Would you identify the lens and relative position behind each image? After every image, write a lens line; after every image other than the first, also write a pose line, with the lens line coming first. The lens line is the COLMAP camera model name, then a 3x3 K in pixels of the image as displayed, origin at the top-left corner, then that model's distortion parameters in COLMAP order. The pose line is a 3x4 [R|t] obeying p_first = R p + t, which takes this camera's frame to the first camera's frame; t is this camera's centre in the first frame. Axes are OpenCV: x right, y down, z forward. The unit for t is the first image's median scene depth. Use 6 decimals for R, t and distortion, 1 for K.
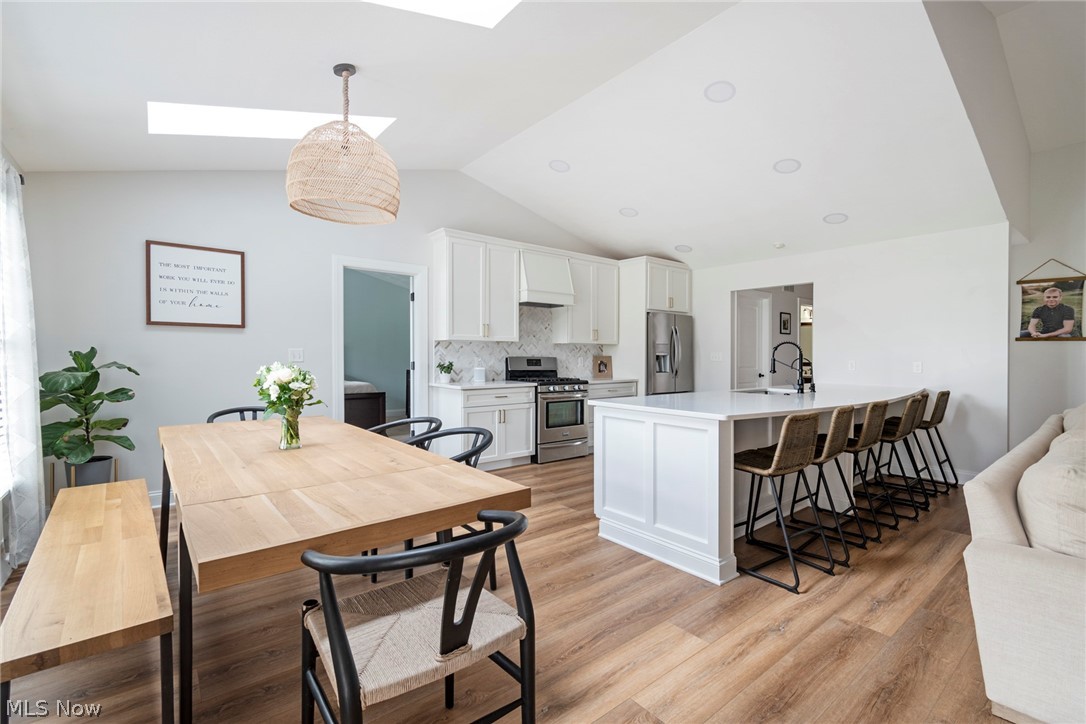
lens RADIAL K [[483.3, 0, 541.4], [0, 483.3, 357.2], [0, 0, 1]] dist [-0.000967, -0.000175]
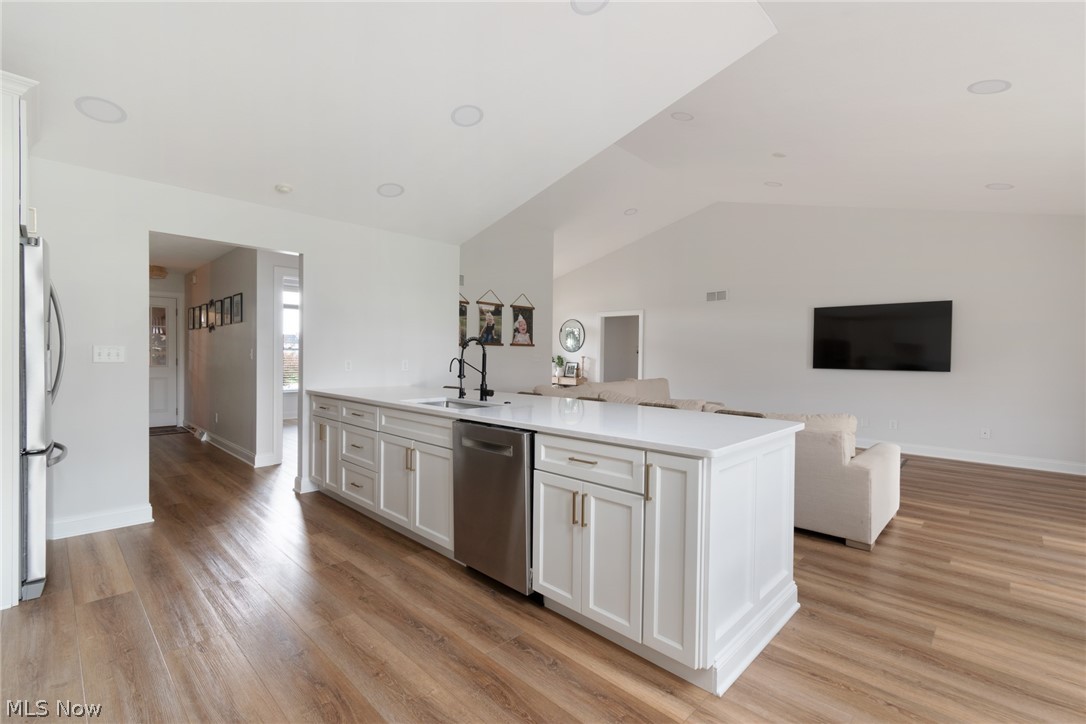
lens RADIAL K [[483.3, 0, 543.2], [0, 483.3, 367.3], [0, 0, 1]] dist [-0.000967, -0.000175]
pose [[-0.121942, -0.028135, 0.992138, -0.244461], [-0.008532, 0.999591, 0.027297, -0.005917], [-0.992501, -0.005136, -0.122132, 0.813601]]
